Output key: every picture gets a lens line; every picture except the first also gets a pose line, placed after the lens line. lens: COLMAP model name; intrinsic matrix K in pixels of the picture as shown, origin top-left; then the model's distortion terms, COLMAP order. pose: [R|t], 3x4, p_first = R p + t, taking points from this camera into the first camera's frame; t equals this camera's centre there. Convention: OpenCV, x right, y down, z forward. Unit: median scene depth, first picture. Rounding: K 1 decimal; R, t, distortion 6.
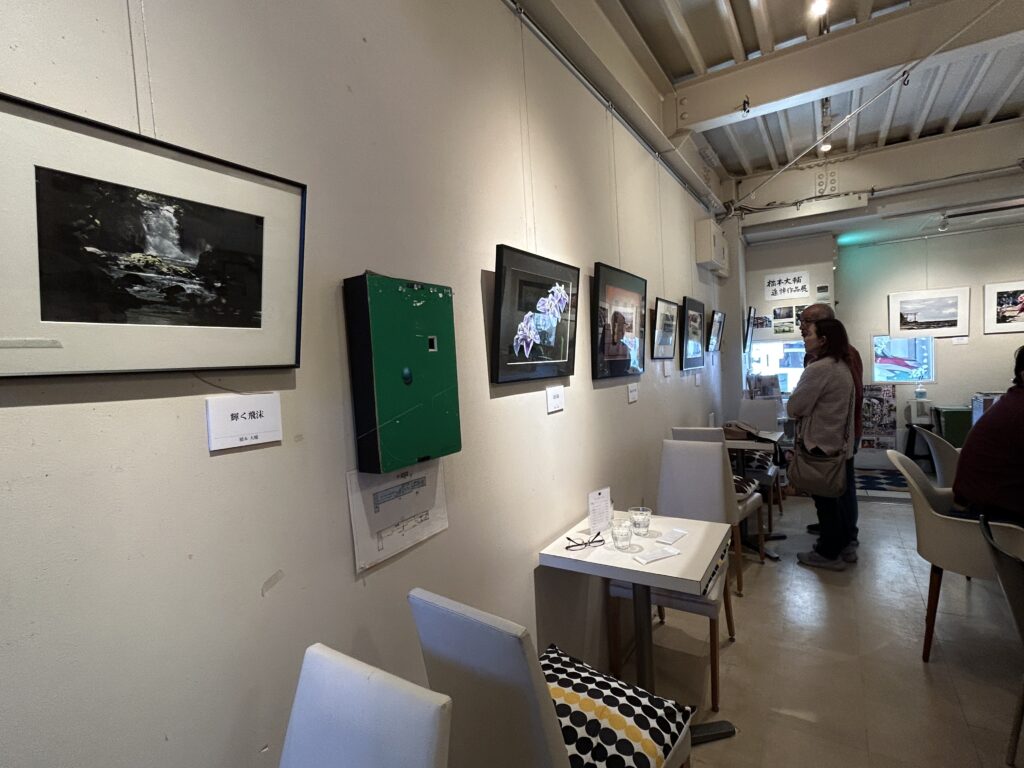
lens RADIAL K [[509.9, 0, 512.0], [0, 509.9, 384.0], [0, 0, 1]] dist [-0.002433, -0.000273]
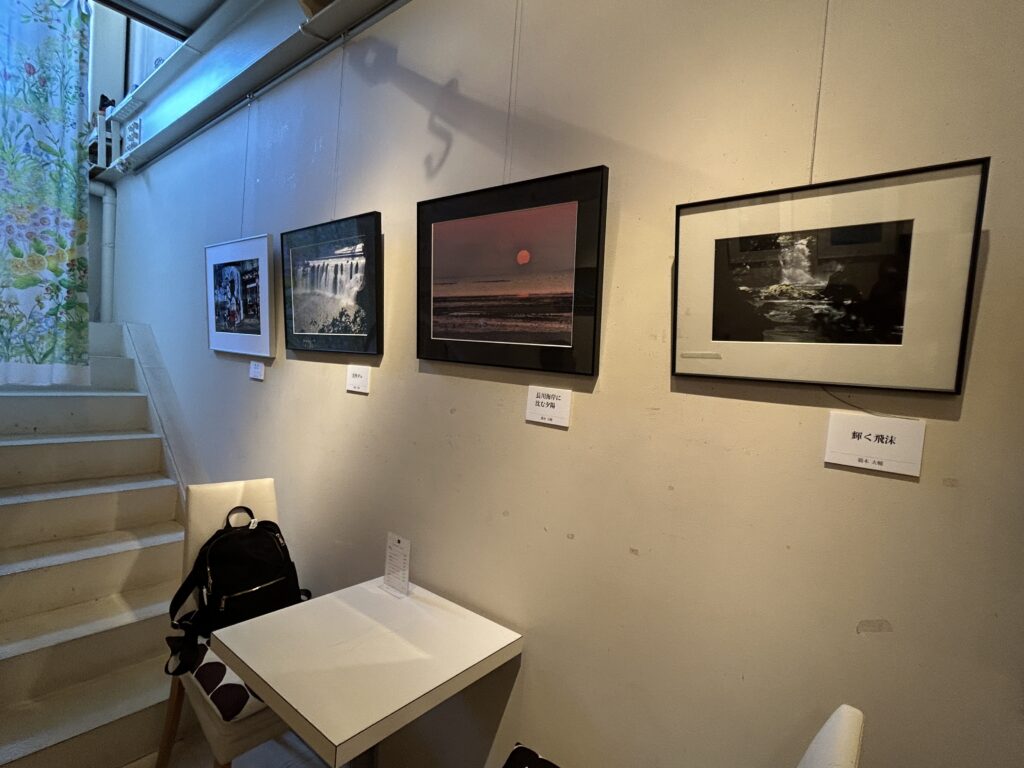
lens RADIAL K [[509.9, 0, 512.0], [0, 509.9, 384.0], [0, 0, 1]] dist [-0.002433, -0.000273]
pose [[-0.127362, 0.071649, -0.989265, 0.561940], [-0.104828, 0.990829, 0.085258, -0.053485], [0.986301, 0.114562, -0.118683, 0.514725]]
